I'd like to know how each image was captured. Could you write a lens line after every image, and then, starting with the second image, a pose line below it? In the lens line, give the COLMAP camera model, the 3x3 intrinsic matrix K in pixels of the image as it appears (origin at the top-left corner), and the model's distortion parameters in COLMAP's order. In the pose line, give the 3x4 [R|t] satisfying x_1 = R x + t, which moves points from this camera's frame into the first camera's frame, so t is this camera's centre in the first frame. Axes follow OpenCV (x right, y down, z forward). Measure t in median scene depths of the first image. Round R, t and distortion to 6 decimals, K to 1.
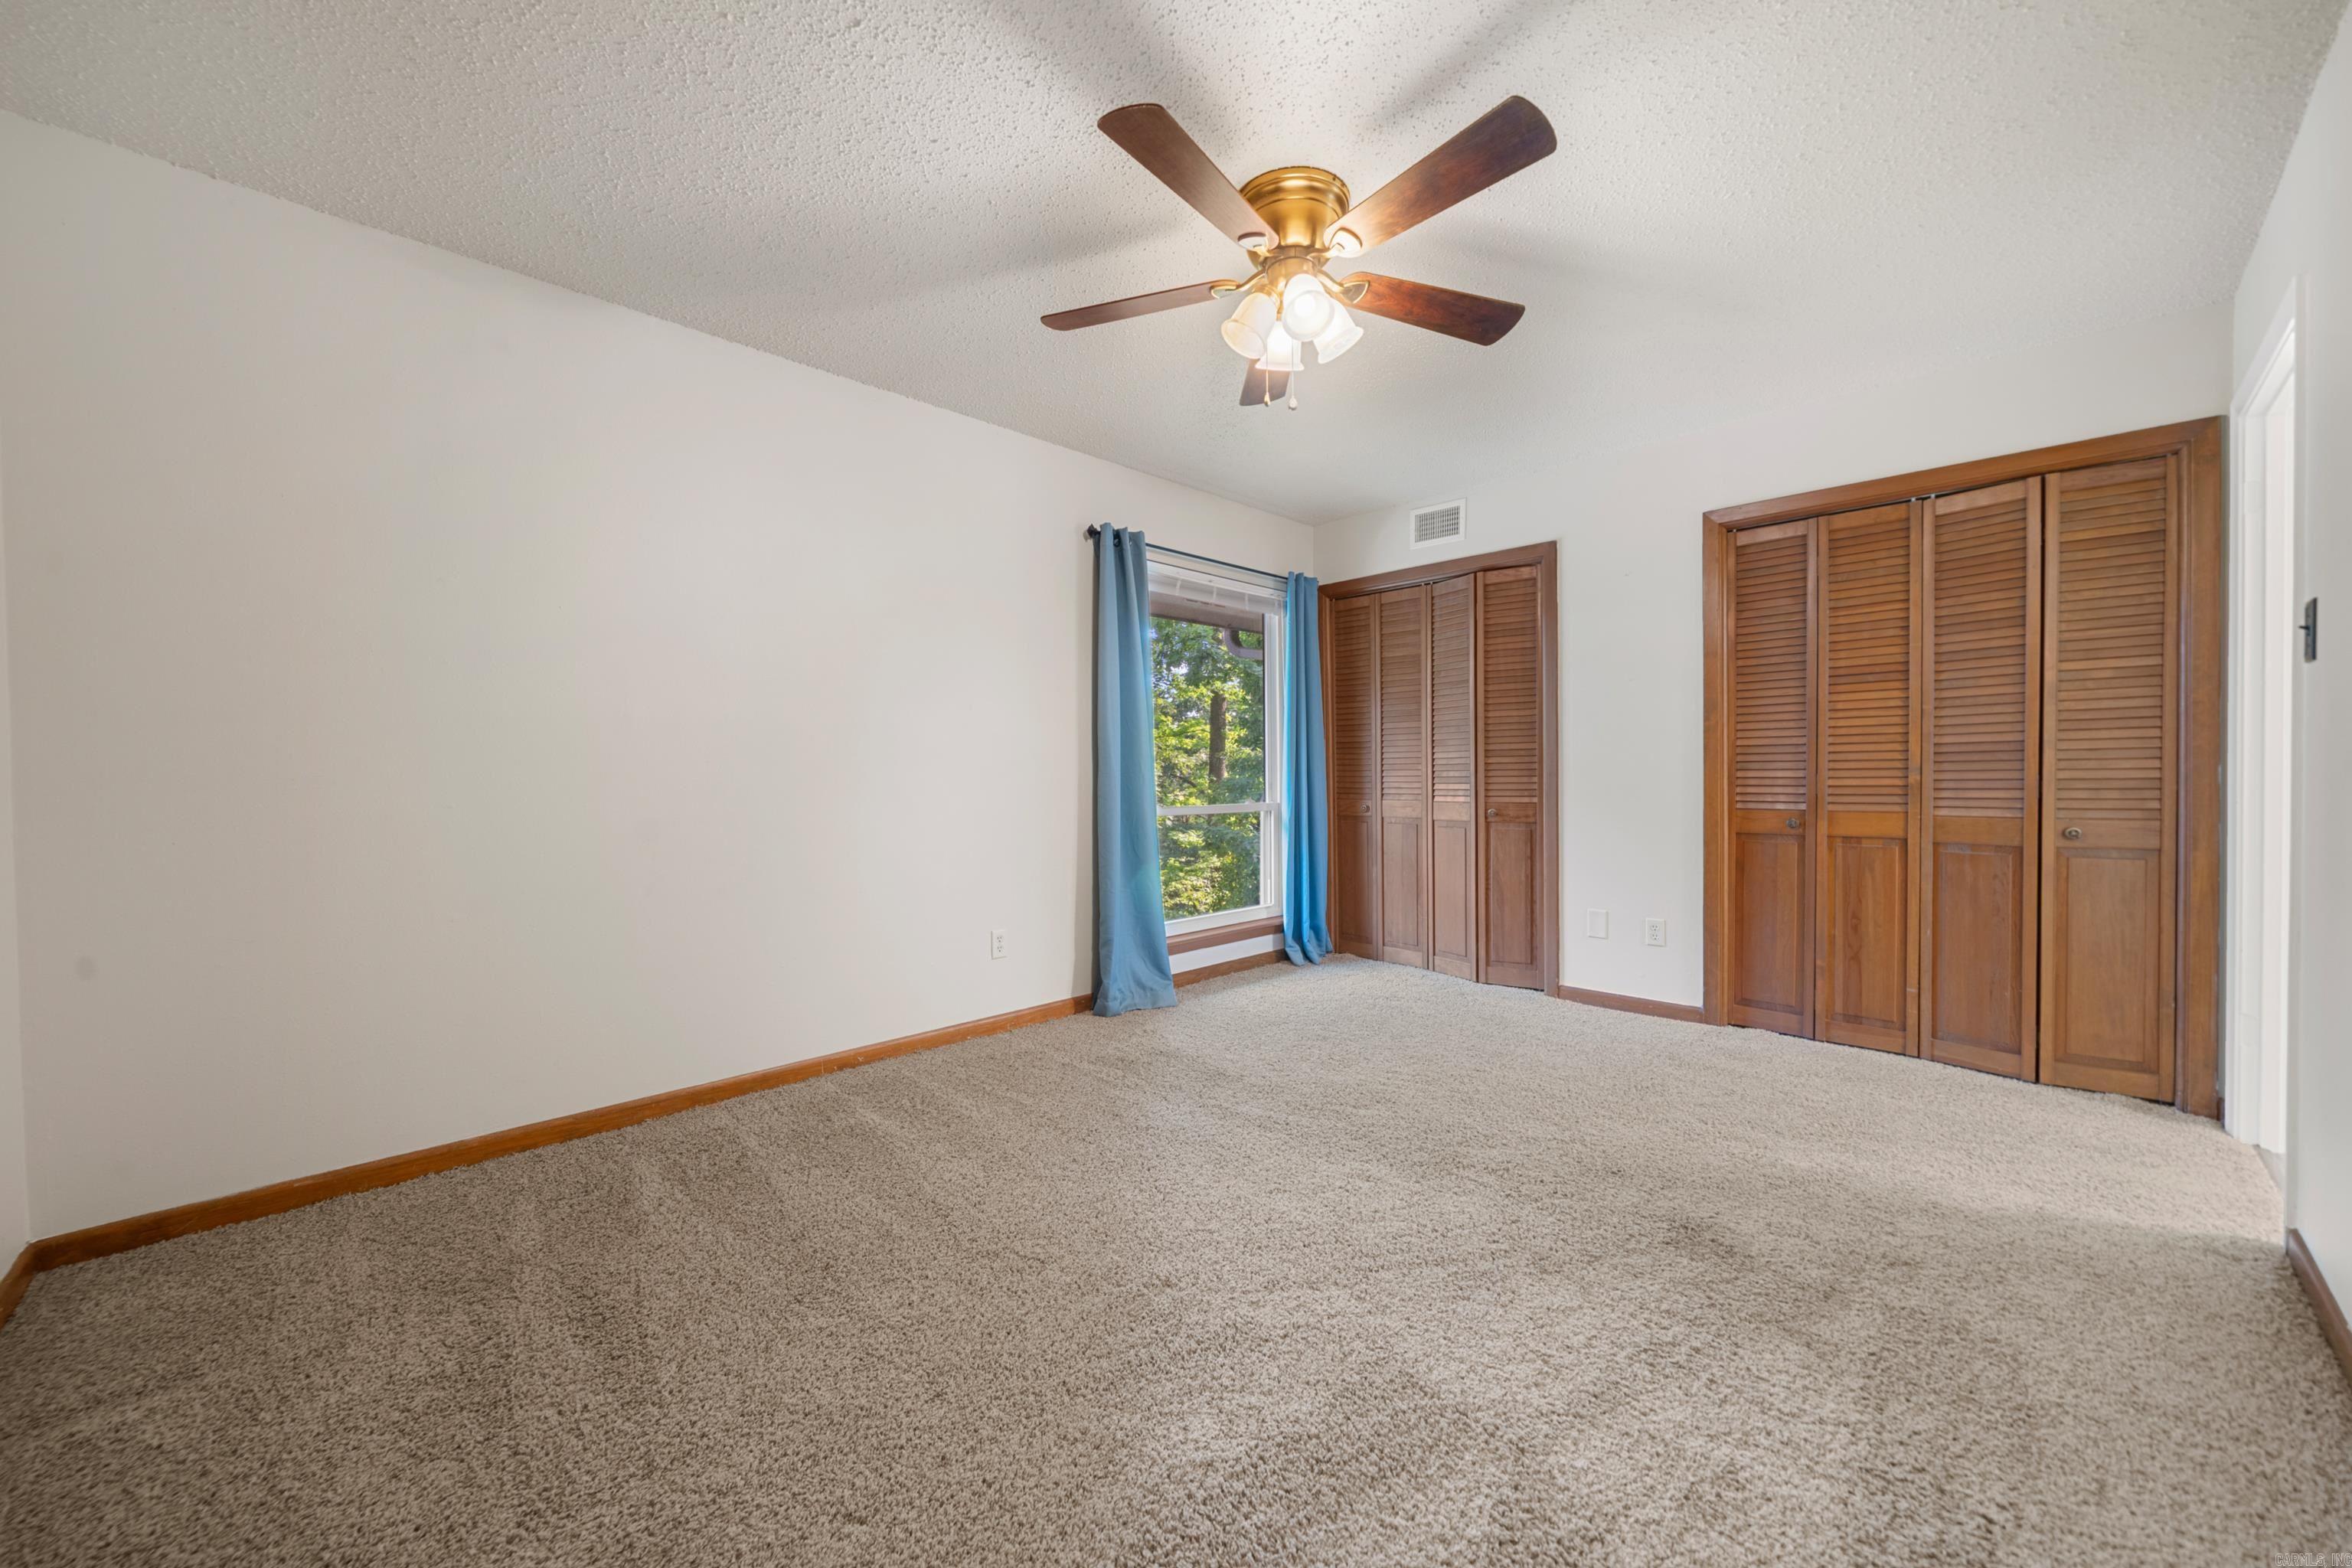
lens RADIAL K [[871.3, 0, 1180.6], [0, 871.3, 790.3], [0, 0, 1]] dist [-0.001434, 0.000005]
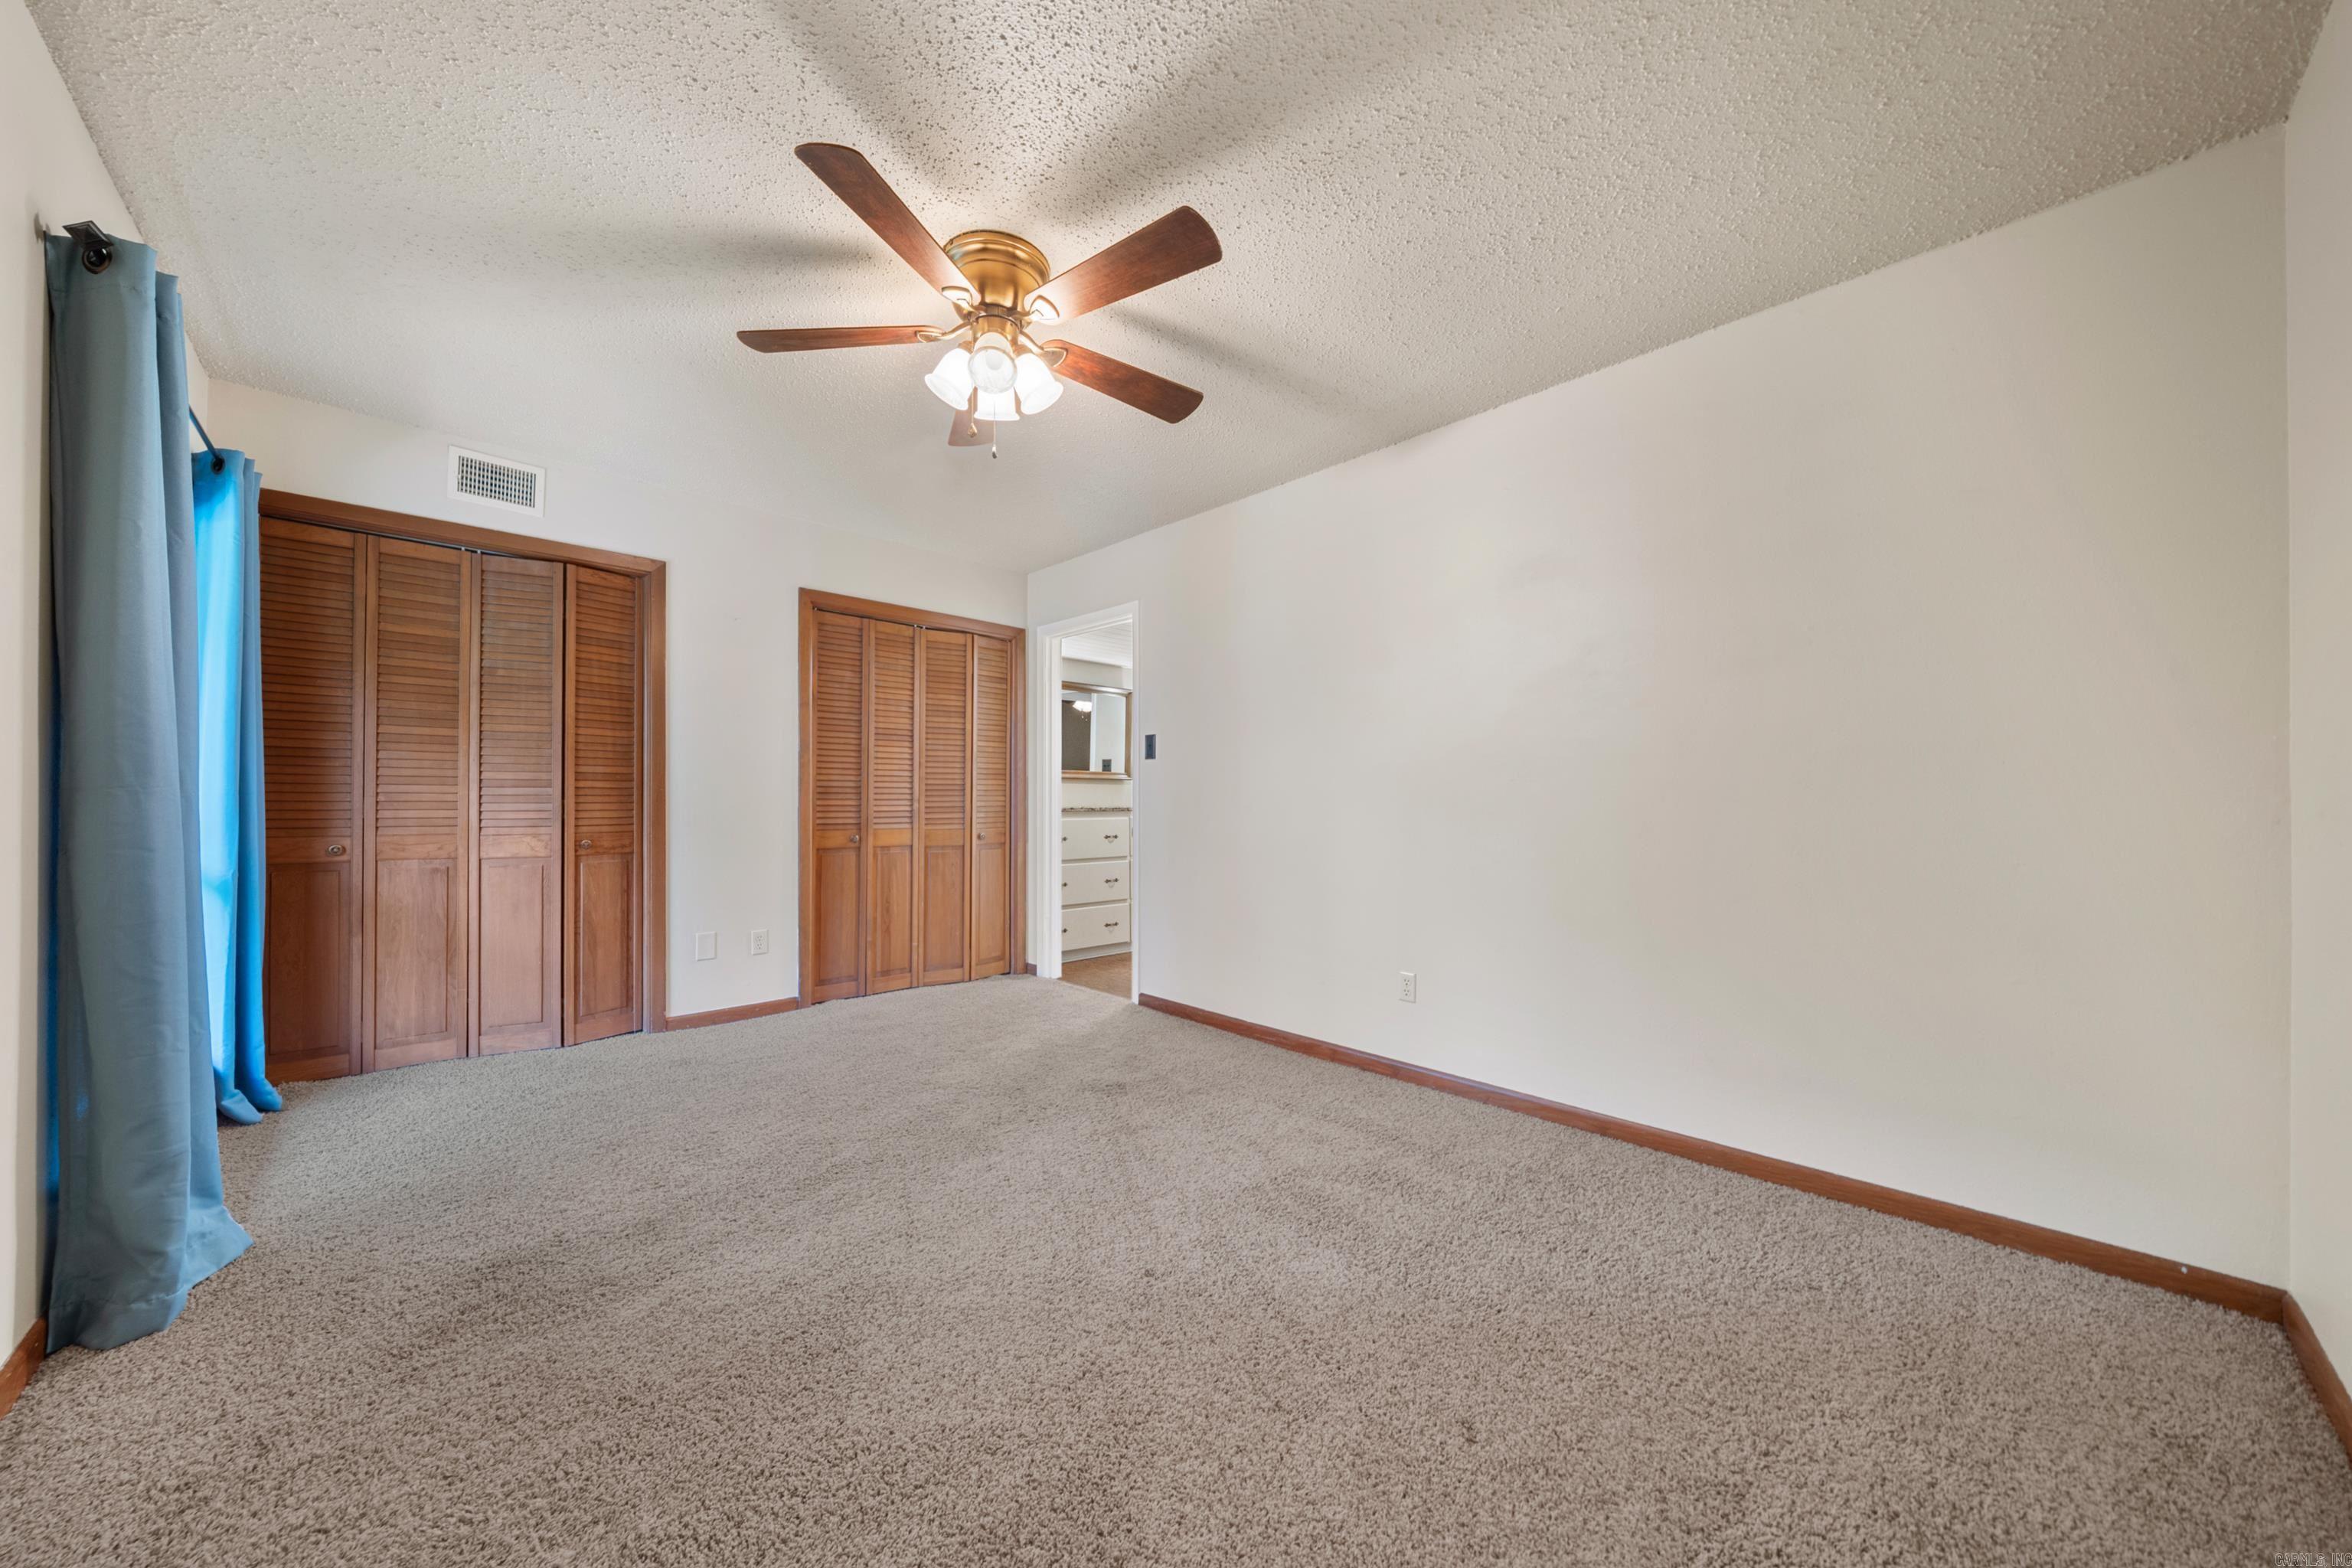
lens RADIAL K [[790.2, 0, 1173.1], [0, 790.2, 794.7], [0, 0, 1]] dist [-0.005345, 0.000072]
pose [[0.017384, 0.015589, 0.999727, -0.493674], [0.013617, 0.999782, -0.015827, -0.004203], [-0.999756, 0.013888, 0.017168, 0.469586]]
